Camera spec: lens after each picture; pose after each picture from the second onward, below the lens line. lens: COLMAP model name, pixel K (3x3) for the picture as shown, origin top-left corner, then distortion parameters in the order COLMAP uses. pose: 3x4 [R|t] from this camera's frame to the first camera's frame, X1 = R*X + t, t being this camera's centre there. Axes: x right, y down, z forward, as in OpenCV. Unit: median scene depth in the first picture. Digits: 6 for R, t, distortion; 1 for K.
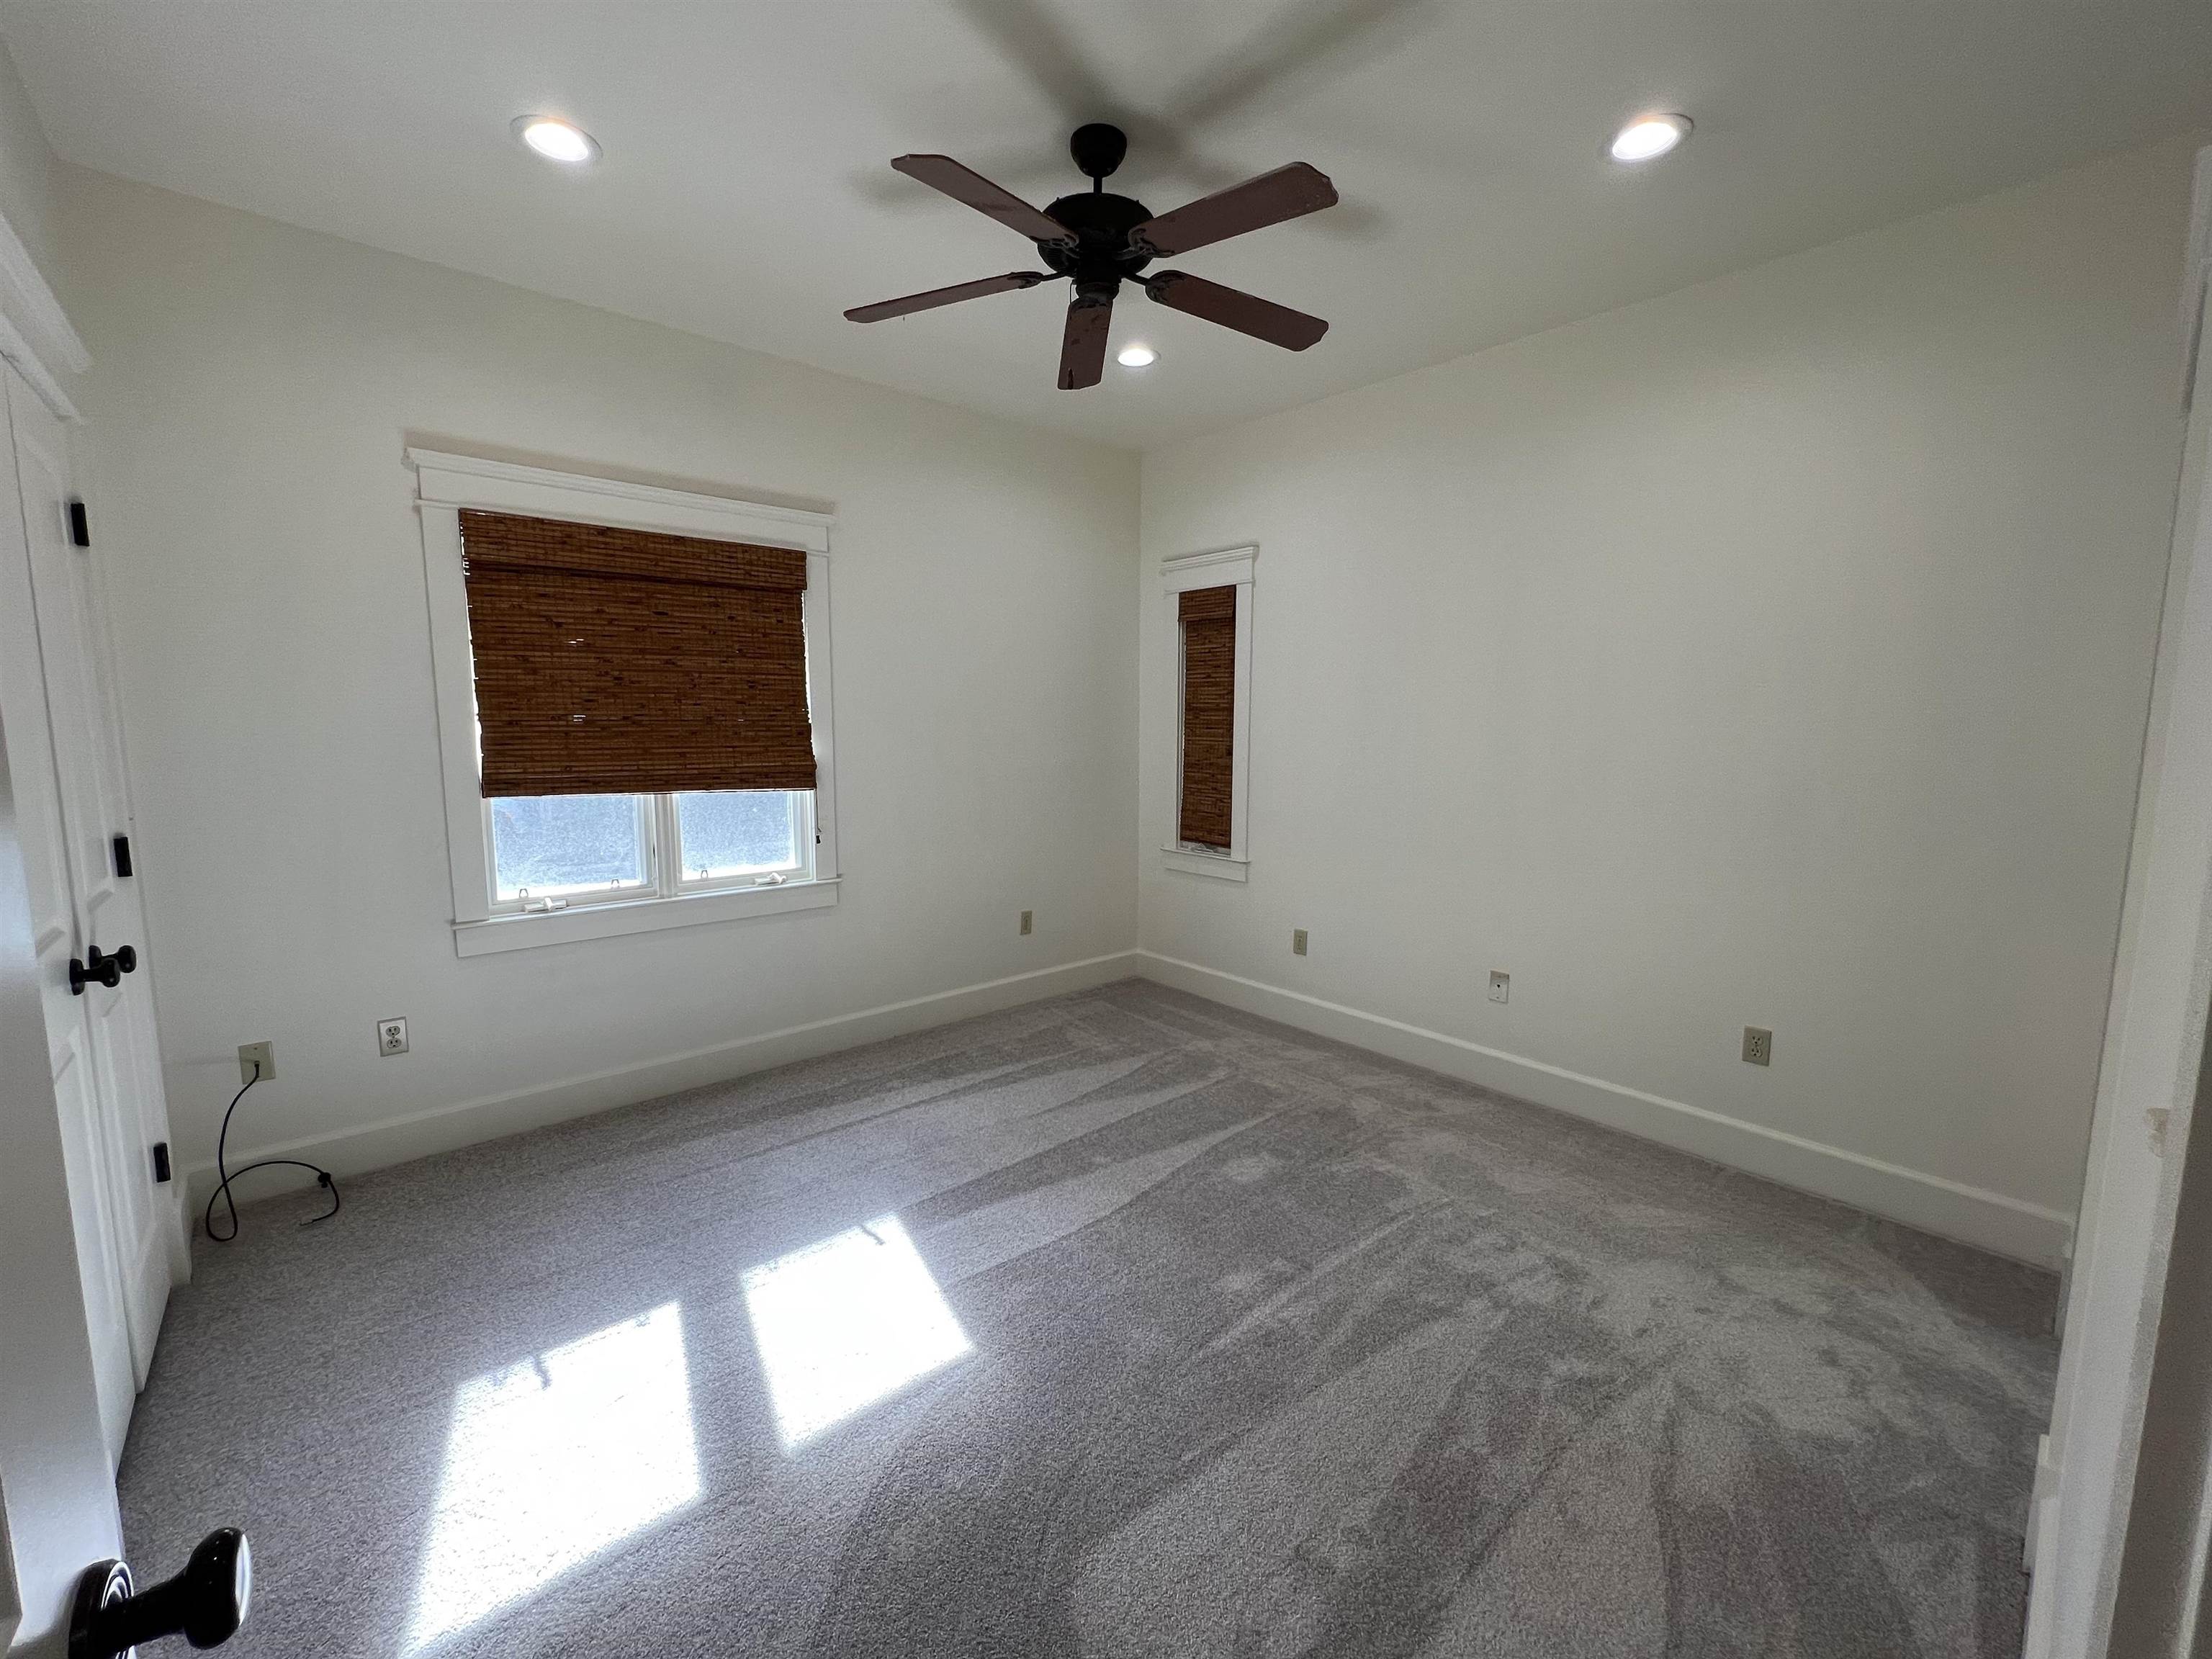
lens RADIAL K [[875.7, 0, 1106.0], [0, 875.7, 829.5], [0, 0, 1]] dist [-0.012834, -0.000196]
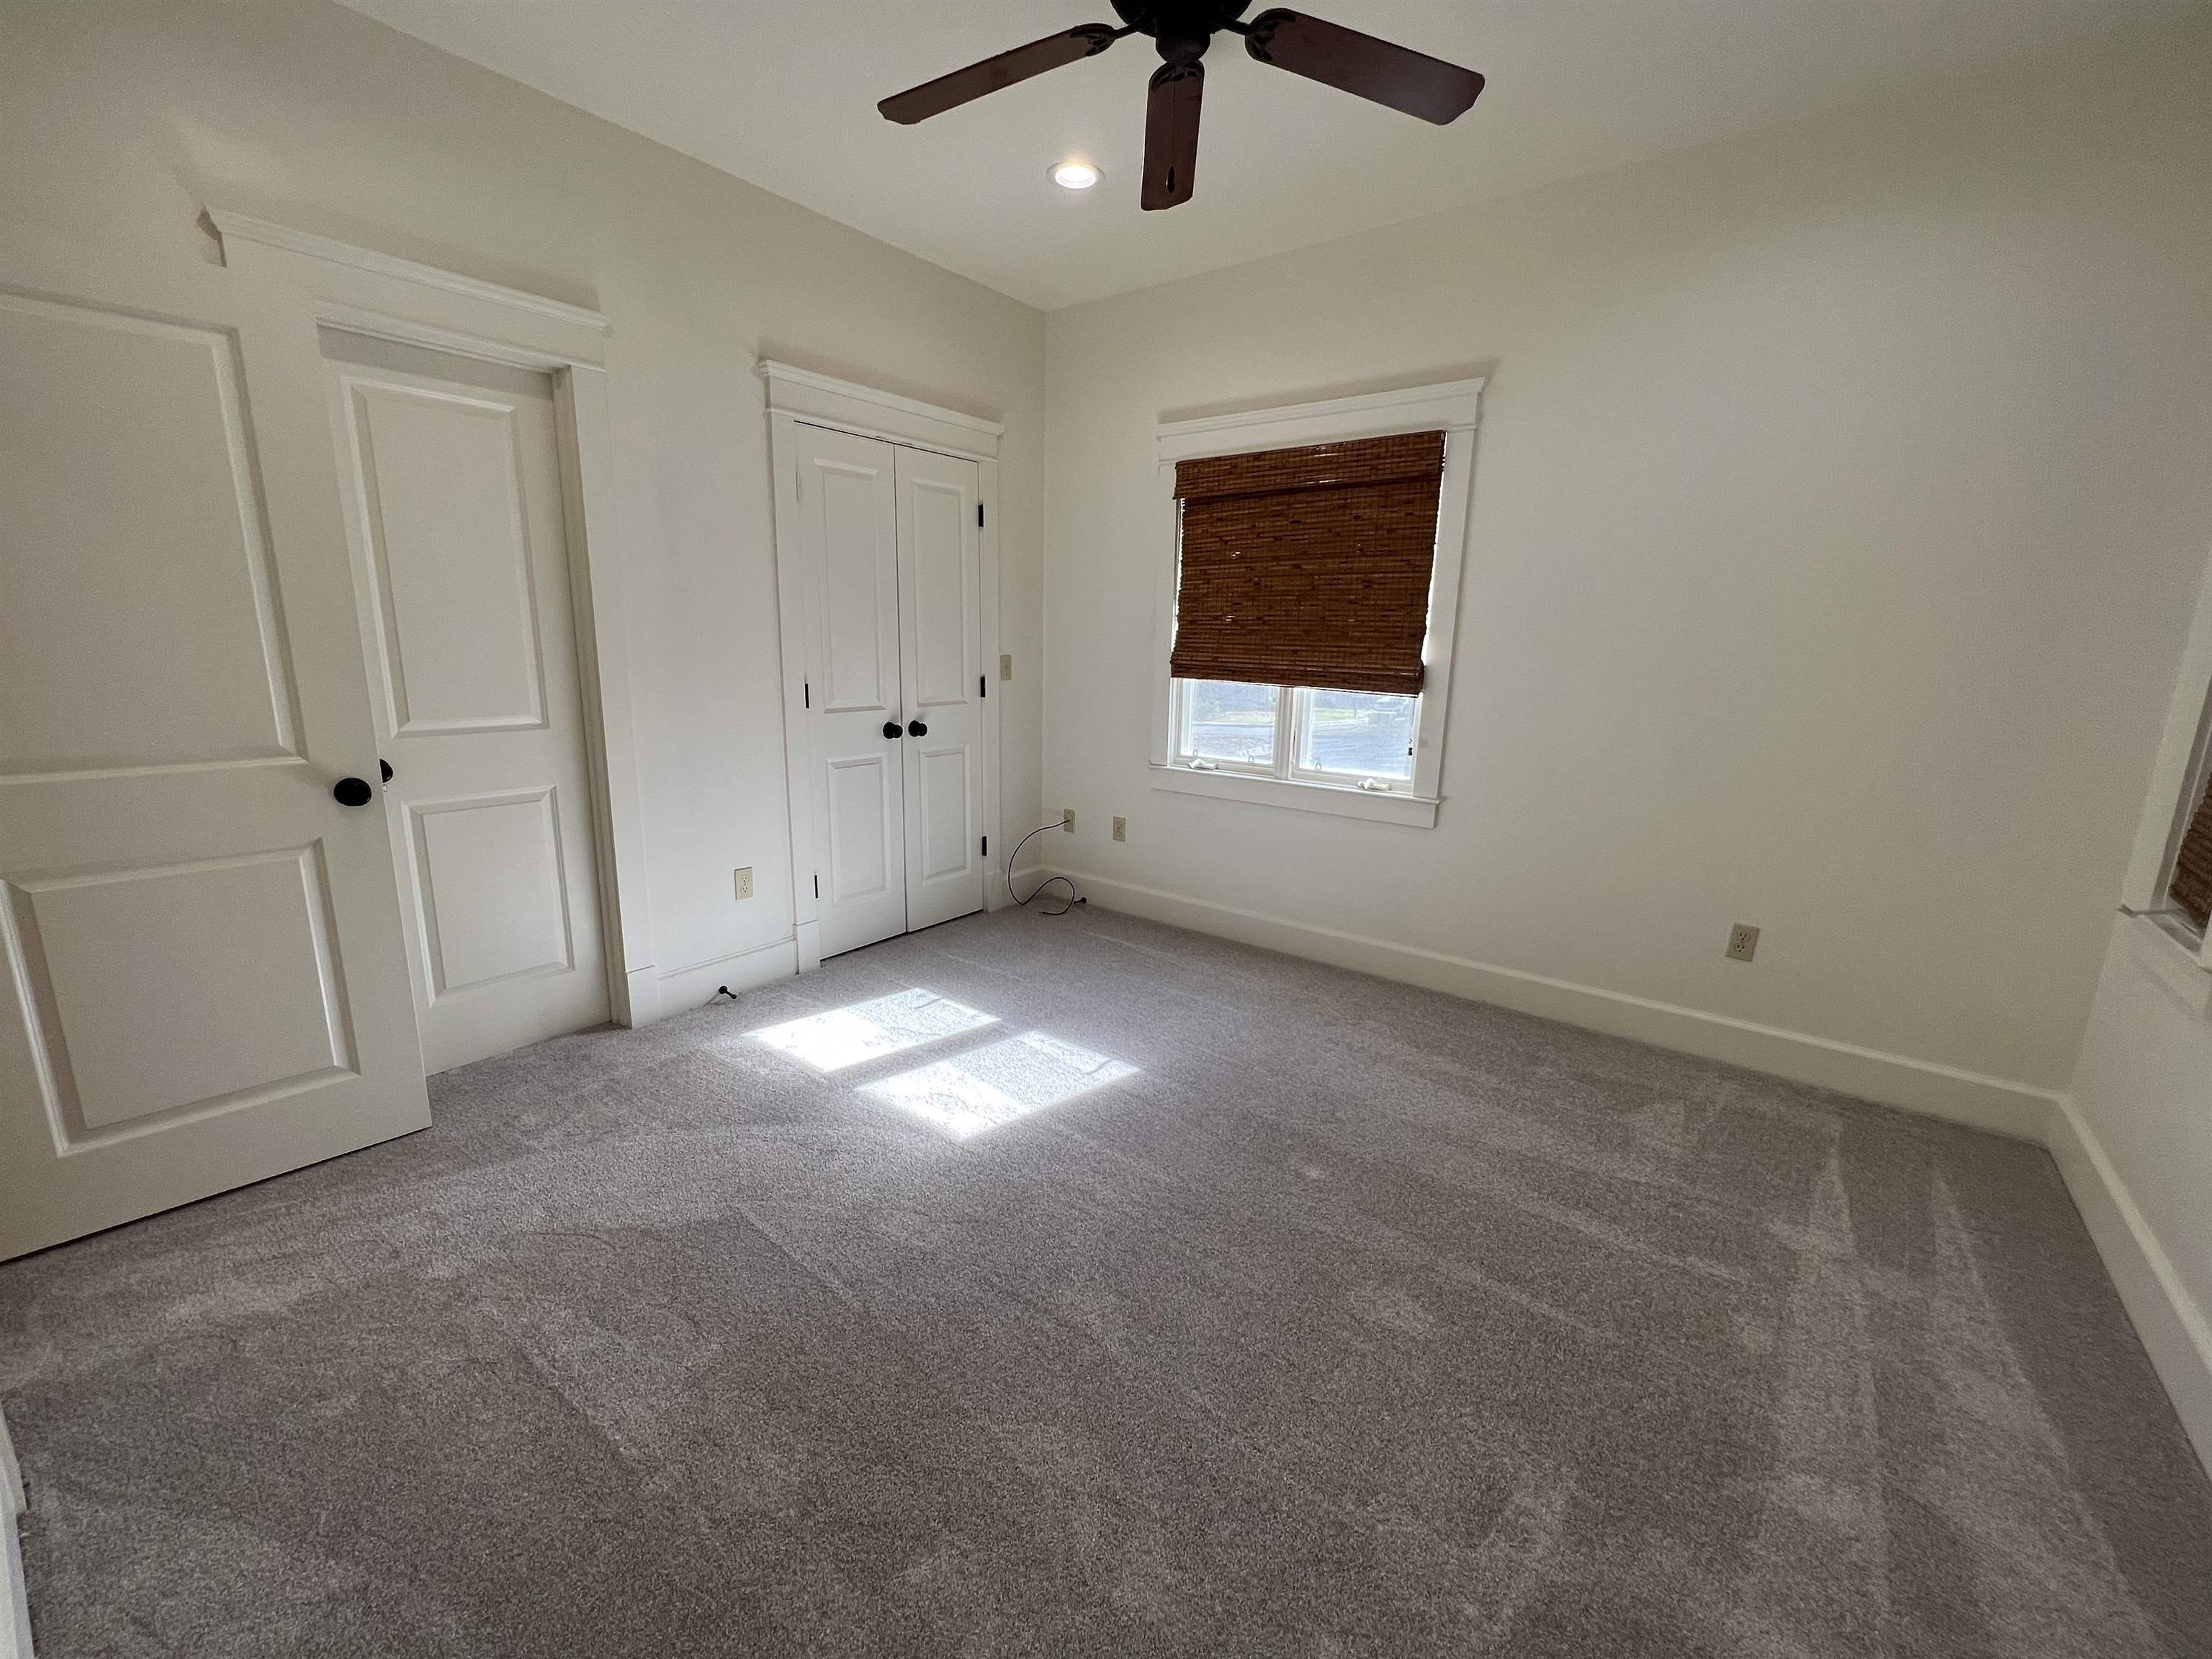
lens RADIAL K [[897.6, 0, 1097.8], [0, 897.6, 824.9], [0, 0, 1]] dist [-0.000277, -0.000172]
pose [[0.190356, 0.206212, -0.959813, 0.609954], [-0.138235, 0.973579, 0.181754, -0.045281], [0.971934, 0.098082, 0.213832, 0.544107]]
